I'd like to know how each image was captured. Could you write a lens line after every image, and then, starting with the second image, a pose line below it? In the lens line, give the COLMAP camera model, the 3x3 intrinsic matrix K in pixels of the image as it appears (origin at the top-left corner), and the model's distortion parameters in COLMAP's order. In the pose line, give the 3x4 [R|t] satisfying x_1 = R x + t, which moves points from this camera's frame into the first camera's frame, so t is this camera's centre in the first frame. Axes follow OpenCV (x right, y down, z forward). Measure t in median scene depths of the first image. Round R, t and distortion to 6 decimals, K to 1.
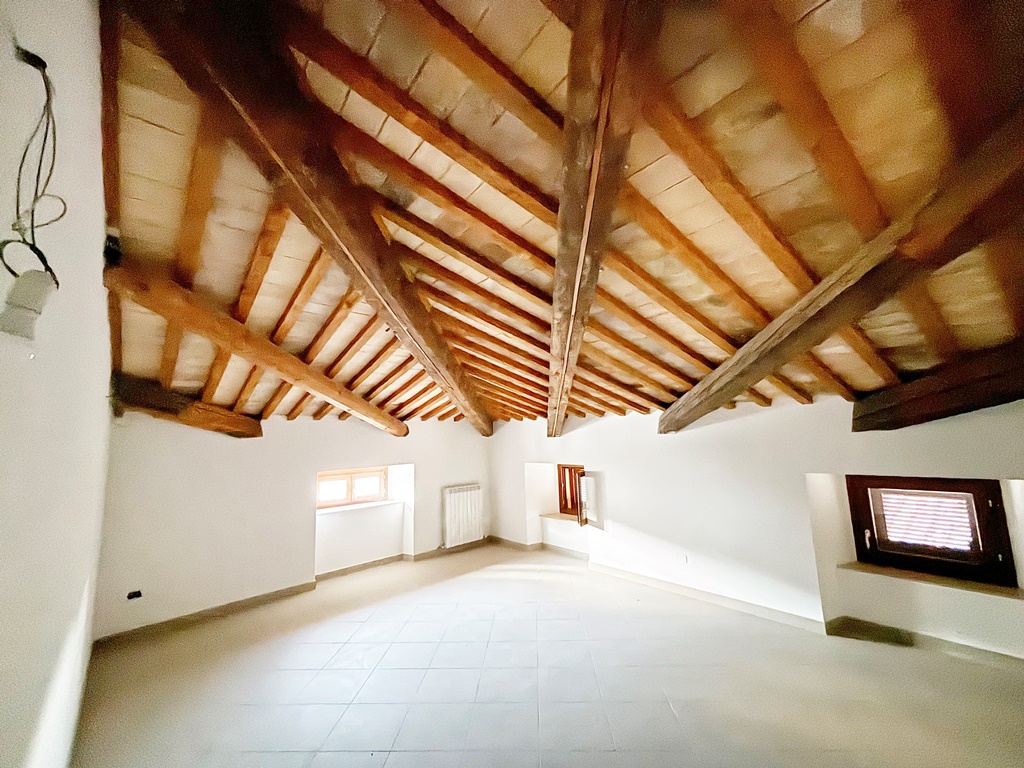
lens RADIAL K [[413.1, 0, 512.0], [0, 413.1, 384.0], [0, 0, 1]] dist [0.000955, -0.000067]
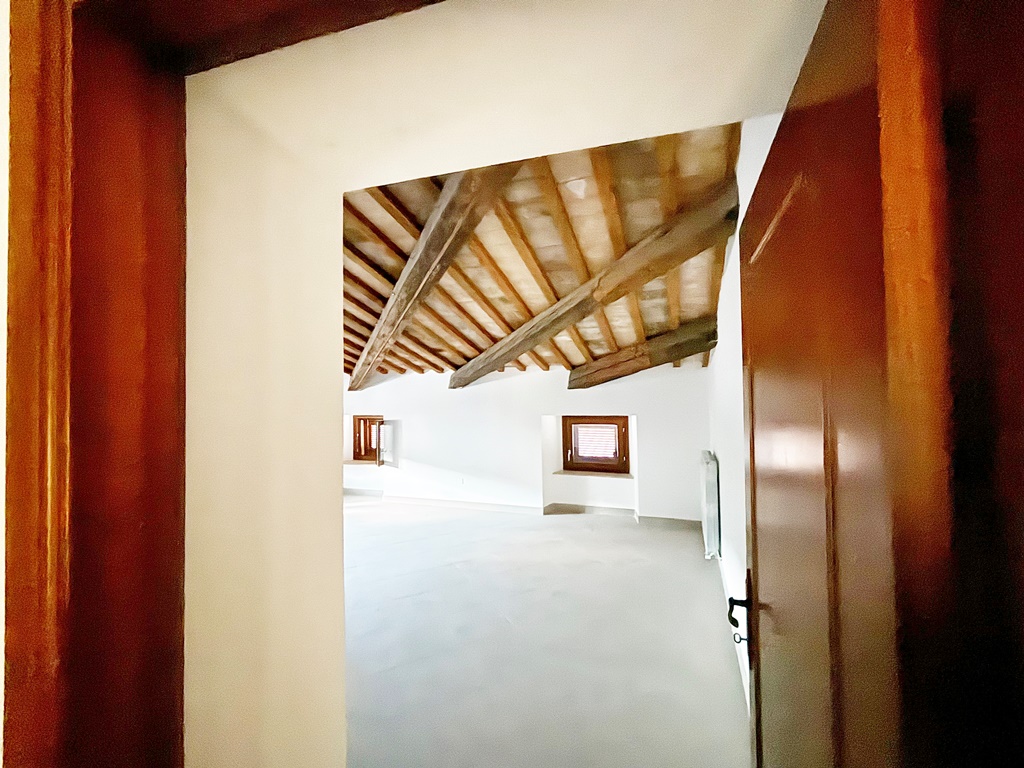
lens RADIAL K [[413.1, 0, 512.0], [0, 413.1, 384.0], [0, 0, 1]] dist [0.000955, -0.000067]
pose [[0.854639, 0.029994, 0.518356, -0.191402], [-0.080758, 0.993859, 0.075641, -0.009371], [-0.512904, -0.106507, 0.851813, -0.250282]]
